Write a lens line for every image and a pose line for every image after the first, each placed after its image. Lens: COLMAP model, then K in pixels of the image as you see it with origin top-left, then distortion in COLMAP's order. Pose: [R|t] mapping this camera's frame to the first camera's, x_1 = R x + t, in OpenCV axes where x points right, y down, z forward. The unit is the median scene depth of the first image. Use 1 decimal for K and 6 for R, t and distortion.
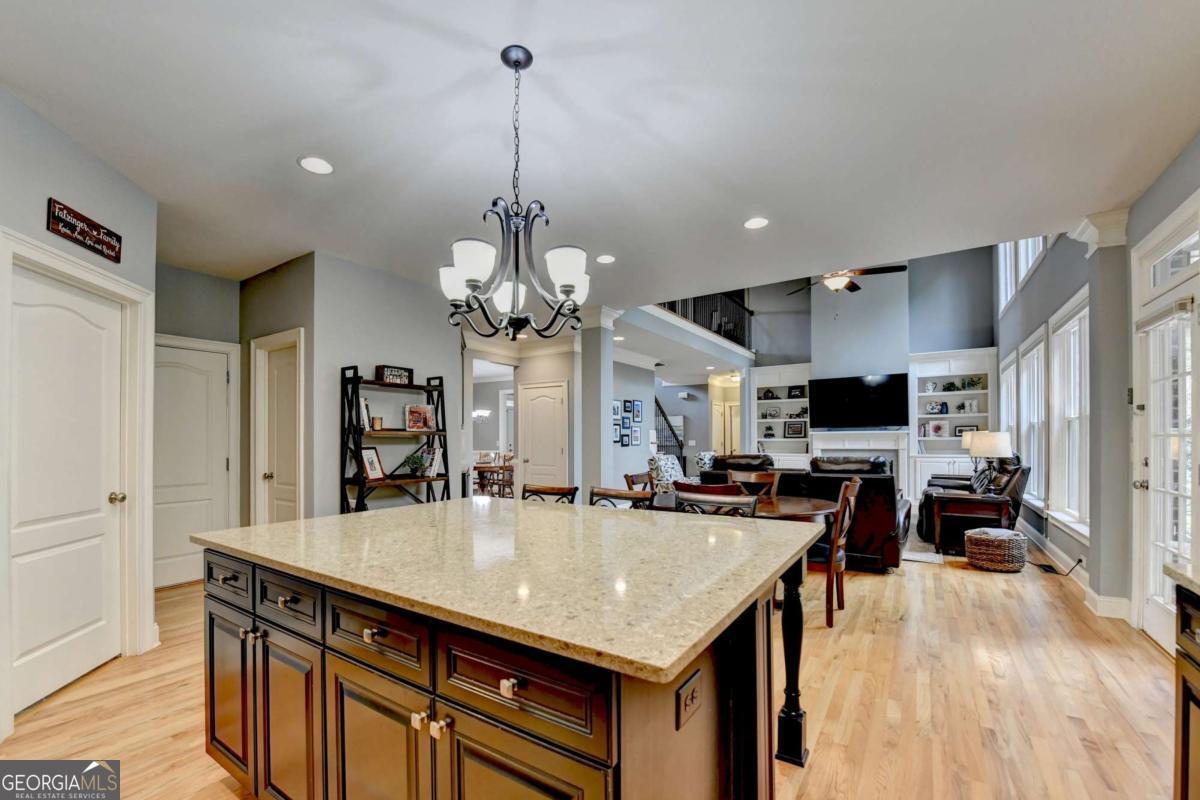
lens RADIAL K [[488.6, 0, 597.6], [0, 488.6, 434.2], [0, 0, 1]] dist [0.000677, 0.000013]
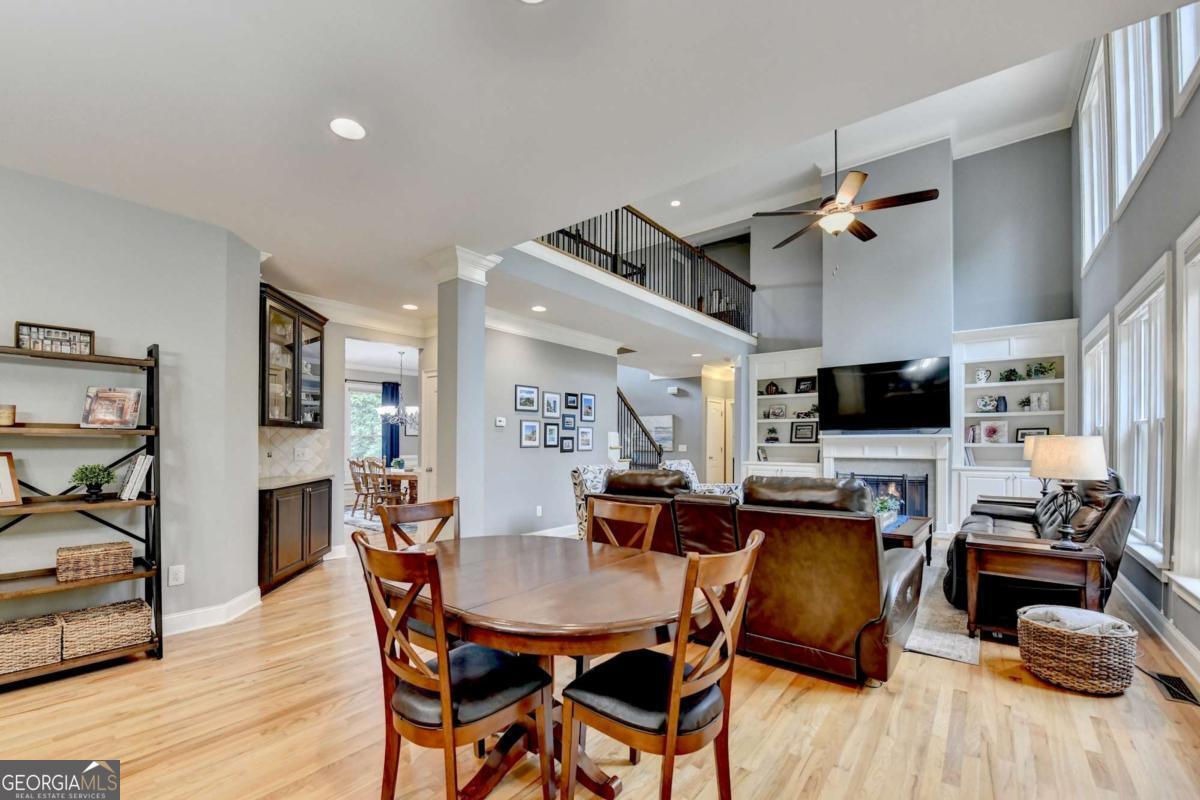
lens RADIAL K [[501.6, 0, 591.3], [0, 501.6, 439.2], [0, 0, 1]] dist [-0.009085, -0.000202]
pose [[0.996268, 0.006913, -0.086042, 0.166104], [-0.006586, 0.999970, 0.004082, 0.000493], [0.086068, -0.003500, 0.996283, 0.207495]]
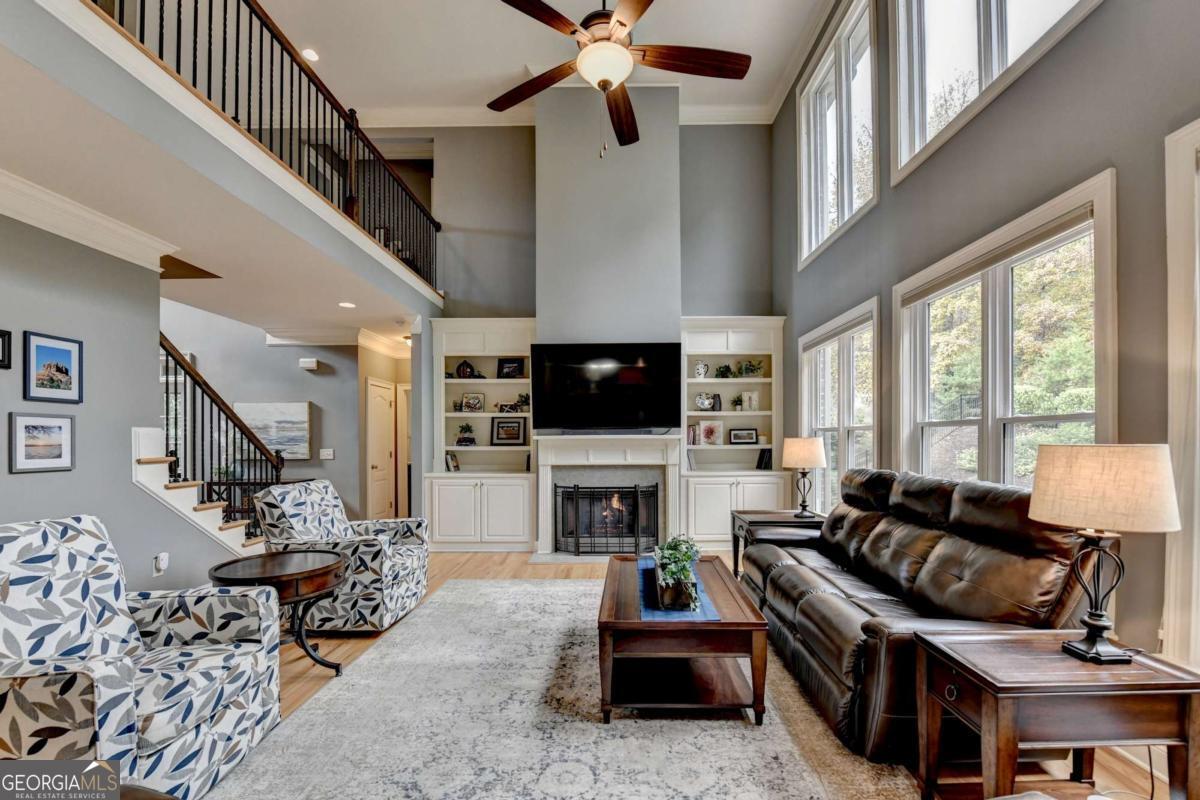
lens RADIAL K [[504.0, 0, 629.1], [0, 504.0, 442.3], [0, 0, 1]] dist [-0.008664, -0.000158]
pose [[0.816912, 0.001263, 0.576761, 0.217669], [-0.007693, 0.999933, 0.008706, -0.003483], [-0.576711, -0.011549, 0.816866, 0.531081]]
